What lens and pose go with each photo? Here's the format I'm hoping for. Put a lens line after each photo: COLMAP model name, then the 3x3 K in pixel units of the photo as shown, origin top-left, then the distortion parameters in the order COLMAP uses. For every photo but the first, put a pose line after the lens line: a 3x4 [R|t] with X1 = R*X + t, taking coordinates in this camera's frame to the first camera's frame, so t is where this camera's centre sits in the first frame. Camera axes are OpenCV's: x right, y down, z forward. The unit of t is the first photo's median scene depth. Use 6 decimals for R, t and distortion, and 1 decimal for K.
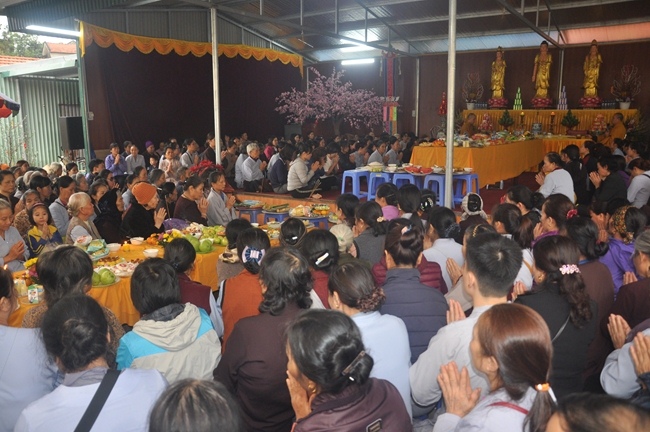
lens RADIAL K [[515.8, 0, 325.0], [0, 515.8, 216.0], [0, 0, 1]] dist [-0.142939, 0.124606]
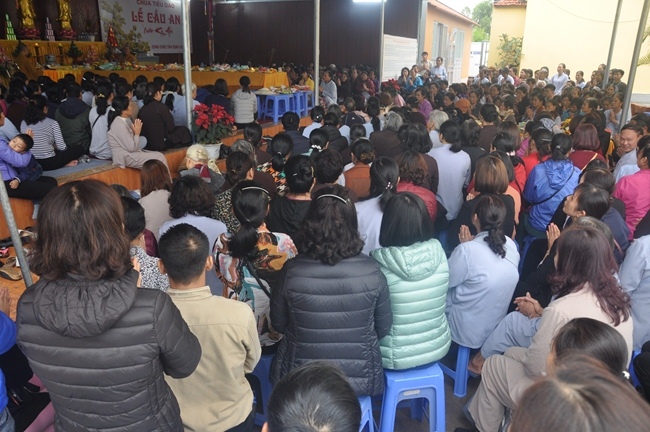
lens RADIAL K [[515.8, 0, 325.0], [0, 515.8, 216.0], [0, 0, 1]] dist [-0.142939, 0.124606]
pose [[-0.184293, -0.306861, 0.933741, -0.691876], [0.158965, 0.928200, 0.336415, -0.123352], [-0.969931, 0.210431, -0.122281, 0.614420]]
